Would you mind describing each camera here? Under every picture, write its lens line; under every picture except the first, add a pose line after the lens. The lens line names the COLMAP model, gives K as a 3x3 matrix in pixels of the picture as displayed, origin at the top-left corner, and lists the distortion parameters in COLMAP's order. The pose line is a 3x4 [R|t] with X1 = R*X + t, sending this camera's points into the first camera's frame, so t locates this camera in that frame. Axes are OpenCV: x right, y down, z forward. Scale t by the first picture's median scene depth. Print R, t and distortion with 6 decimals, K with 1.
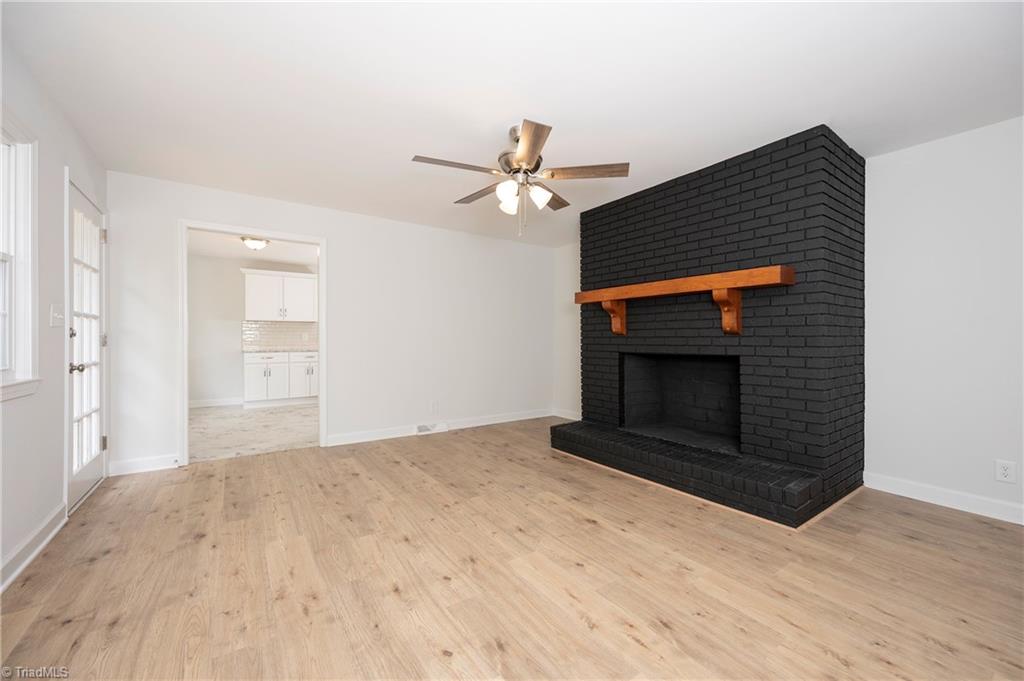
lens RADIAL K [[402.1, 0, 516.5], [0, 402.1, 340.4], [0, 0, 1]] dist [-0.003058, 0.000059]
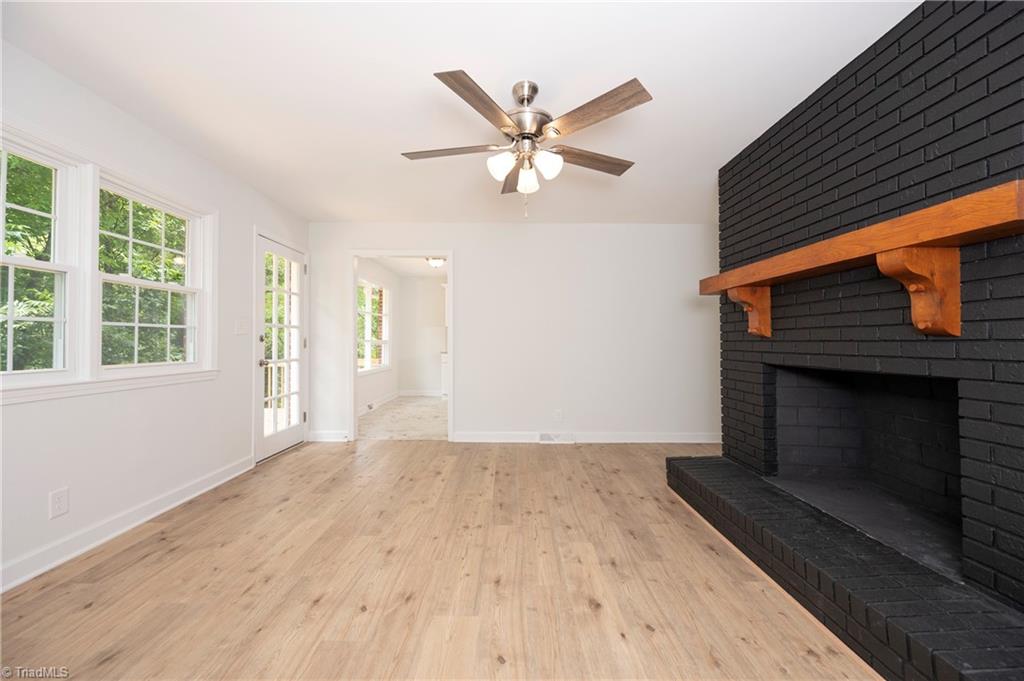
lens RADIAL K [[402.1, 0, 510.7], [0, 402.1, 338.2], [0, 0, 1]] dist [-0.003058, 0.000059]
pose [[0.819391, -0.003884, -0.573222, 0.381911], [-0.003021, 0.999934, -0.011094, -0.005367], [0.573227, 0.010822, 0.819325, 0.271836]]
